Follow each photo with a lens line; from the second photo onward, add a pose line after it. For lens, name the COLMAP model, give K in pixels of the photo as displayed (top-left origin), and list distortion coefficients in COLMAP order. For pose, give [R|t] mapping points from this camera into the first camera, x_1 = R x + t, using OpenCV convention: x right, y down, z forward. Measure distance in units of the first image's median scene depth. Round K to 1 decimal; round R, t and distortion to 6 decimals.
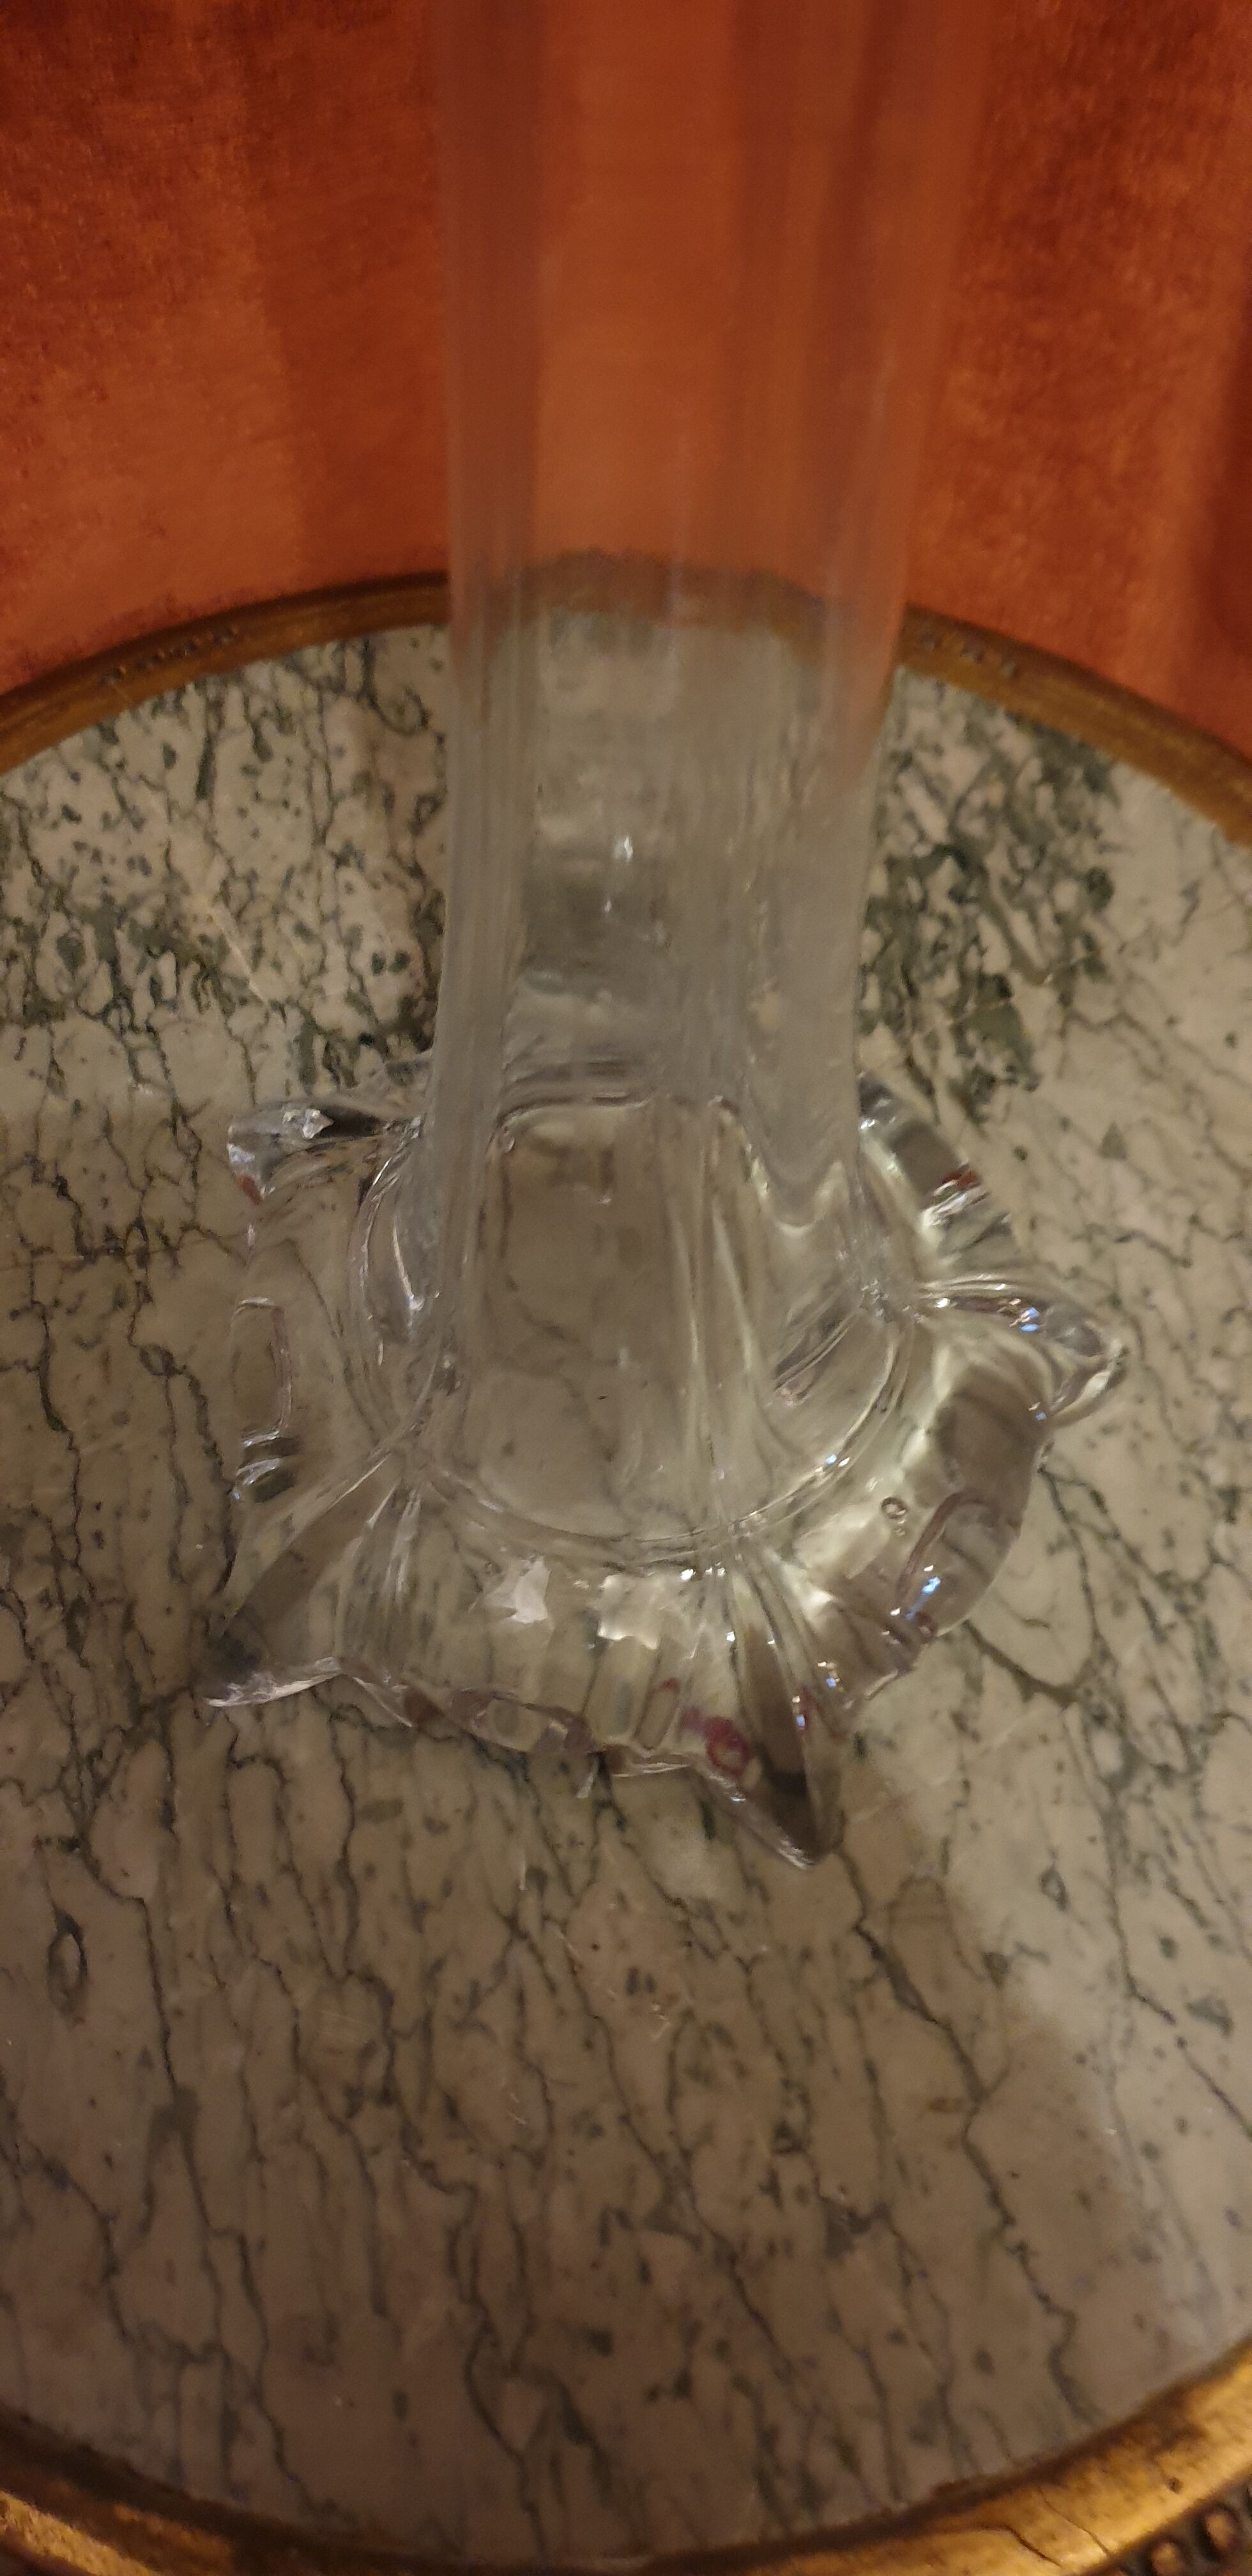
lens RADIAL K [[2012.3, 0, 632.7], [0, 2012.3, 1338.9], [0, 0, 1]] dist [0.110964, -0.322580]
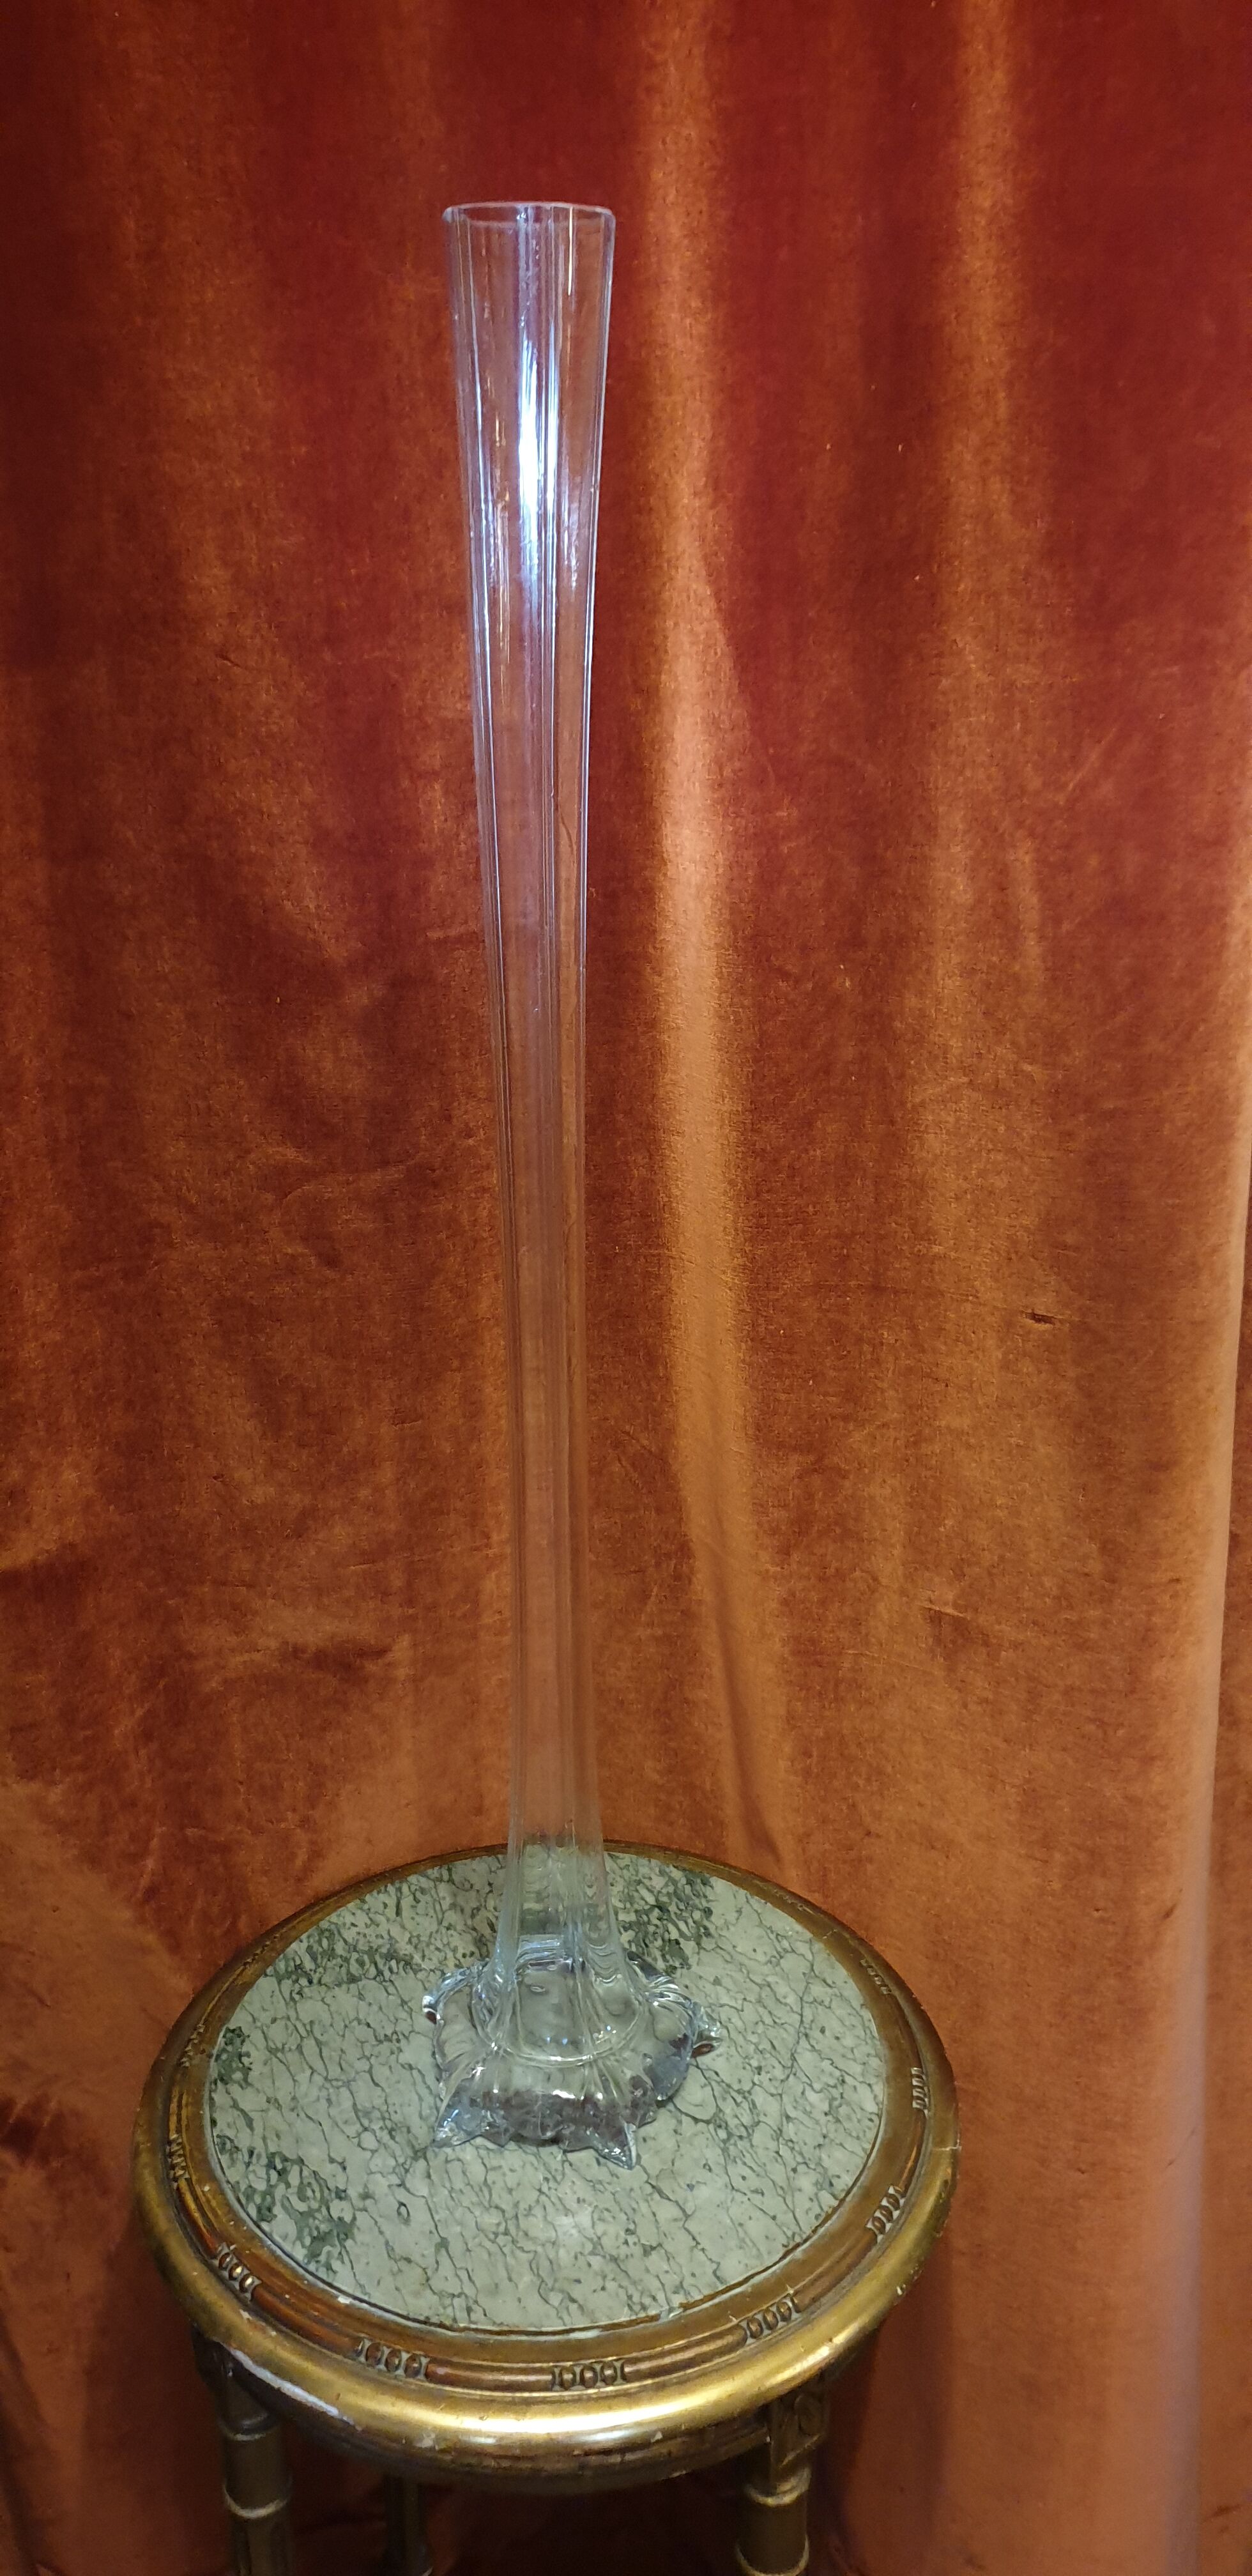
lens RADIAL K [[2012.3, 0, 632.7], [0, 2012.3, 1338.9], [0, 0, 1]] dist [0.110964, -0.322580]
pose [[0.993407, -0.076865, 0.085050, -0.072073], [0.113759, 0.752671, -0.648495, 1.193530], [-0.014168, 0.653895, 0.756453, -2.011224]]
